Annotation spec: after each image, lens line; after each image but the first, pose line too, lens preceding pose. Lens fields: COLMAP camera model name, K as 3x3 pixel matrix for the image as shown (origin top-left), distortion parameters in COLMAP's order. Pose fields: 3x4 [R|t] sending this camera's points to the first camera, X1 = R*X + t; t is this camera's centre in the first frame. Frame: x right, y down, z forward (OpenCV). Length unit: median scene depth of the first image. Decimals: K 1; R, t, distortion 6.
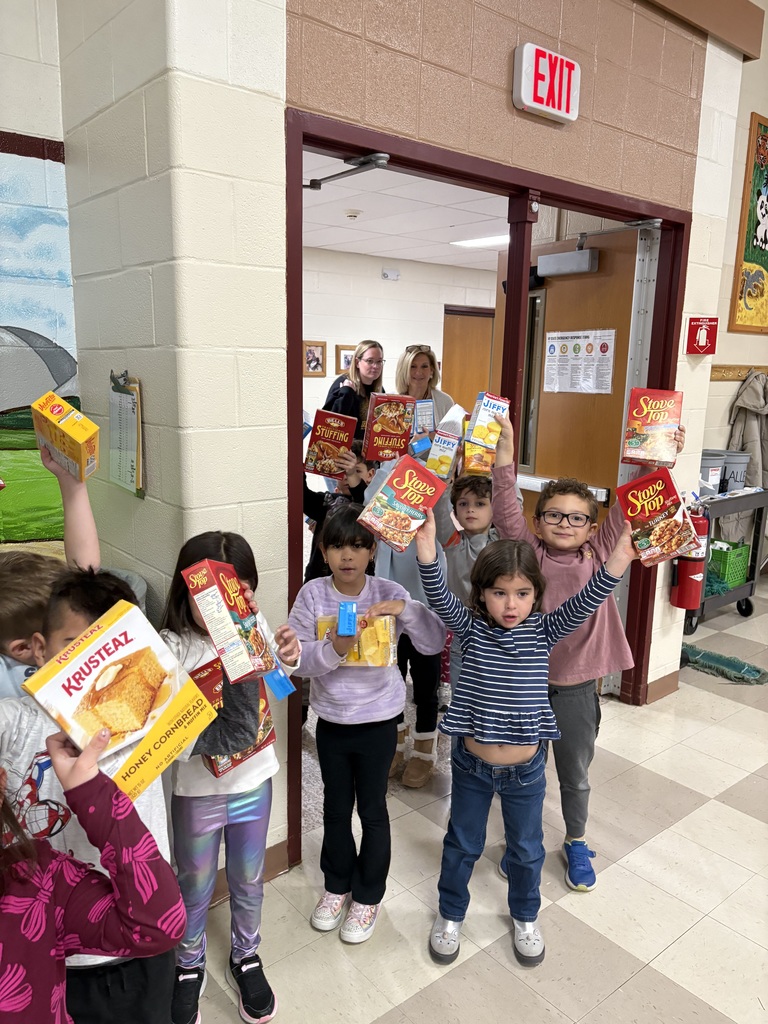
lens RADIAL K [[767.9, 0, 384.0], [0, 767.9, 512.0], [0, 0, 1]] dist [0.010665, 0.004502]
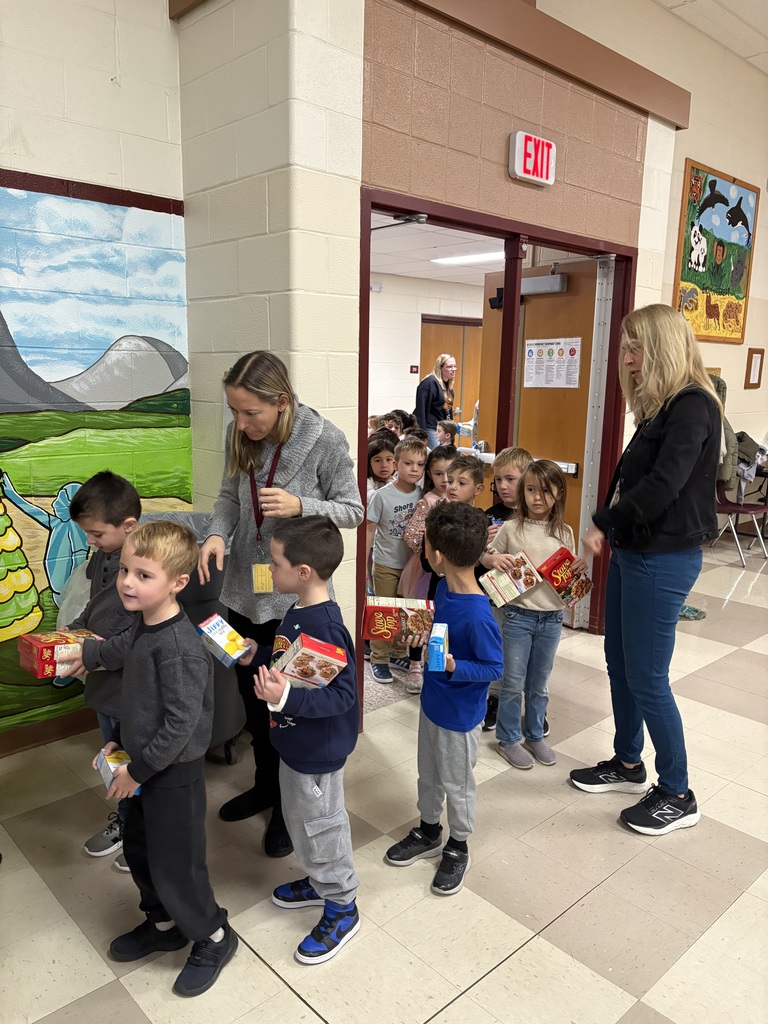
lens RADIAL K [[767.9, 0, 384.0], [0, 767.9, 512.0], [0, 0, 1]] dist [0.010665, 0.004502]
pose [[0.998448, -0.013299, 0.054085, -0.131465], [0.013721, 0.999878, -0.007442, 0.076735], [-0.053979, 0.008172, 0.998509, -0.339111]]
